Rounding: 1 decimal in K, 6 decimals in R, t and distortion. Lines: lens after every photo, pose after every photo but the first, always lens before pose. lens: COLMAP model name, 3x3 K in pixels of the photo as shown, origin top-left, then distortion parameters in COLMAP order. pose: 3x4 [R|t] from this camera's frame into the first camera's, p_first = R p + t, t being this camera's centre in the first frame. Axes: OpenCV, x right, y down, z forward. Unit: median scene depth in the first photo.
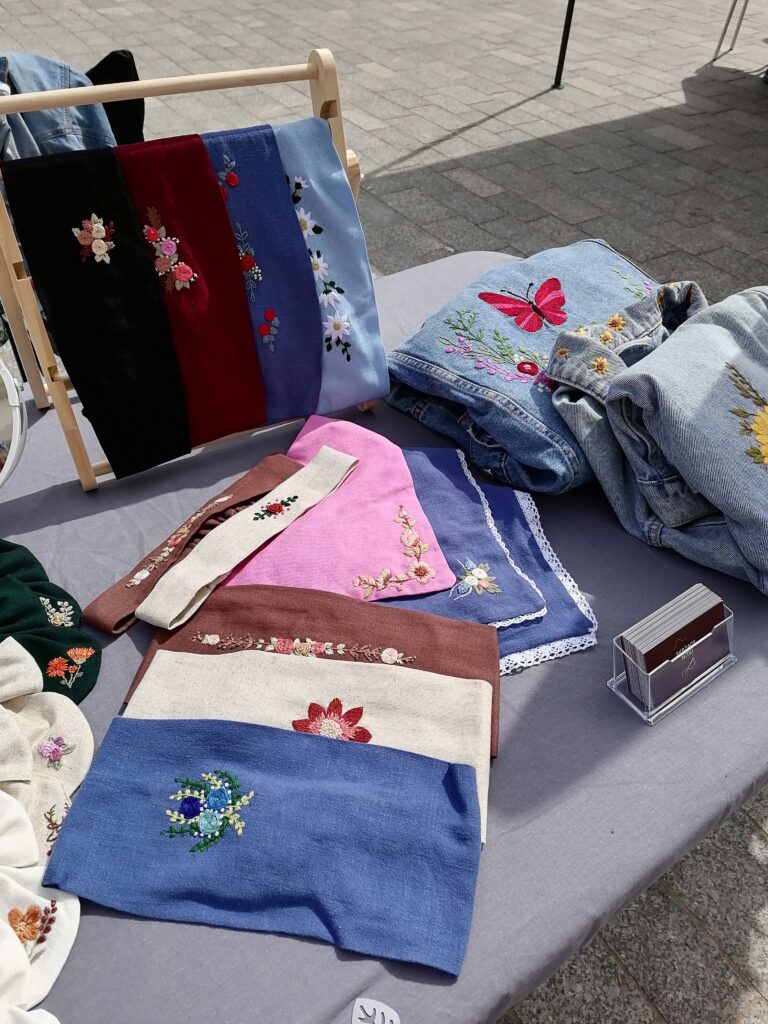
lens RADIAL K [[767.0, 0, 378.9], [0, 767.0, 513.4], [0, 0, 1]] dist [0.107990, -0.139424]
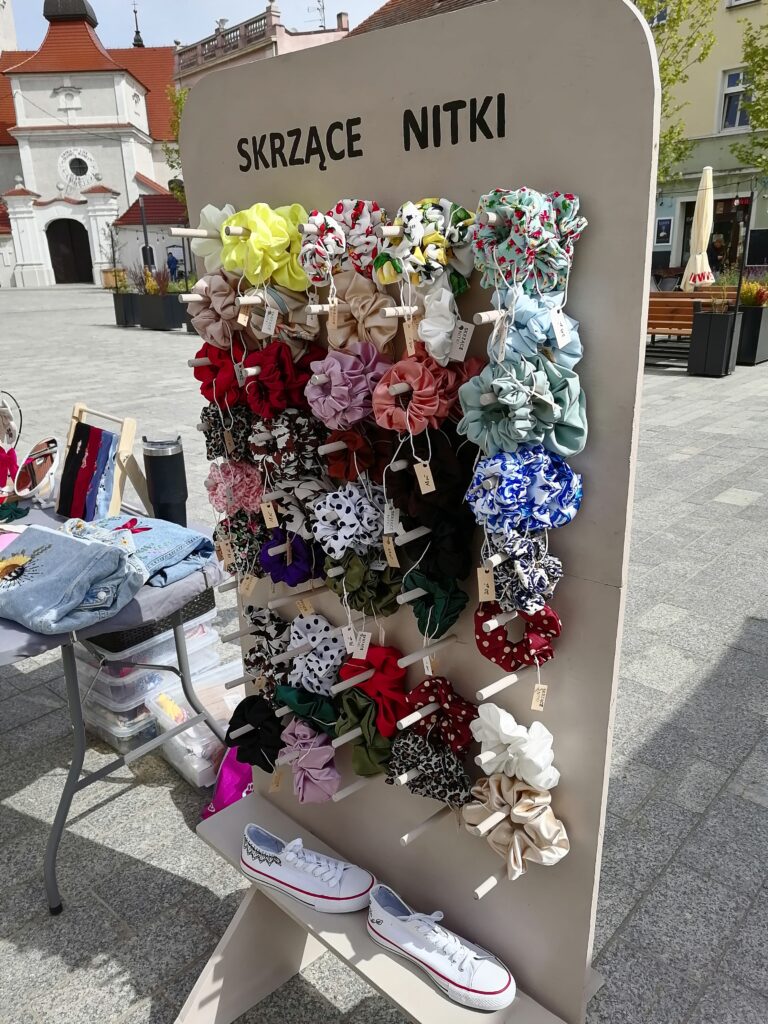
lens RADIAL K [[755.6, 0, 377.9], [0, 755.6, 513.7], [0, 0, 1]] dist [0.096421, -0.113313]
pose [[0.277558, 0.281018, -0.918689, 2.860167], [-0.658996, 0.751516, 0.030783, -0.995463], [0.699060, 0.596869, 0.393779, 0.712772]]
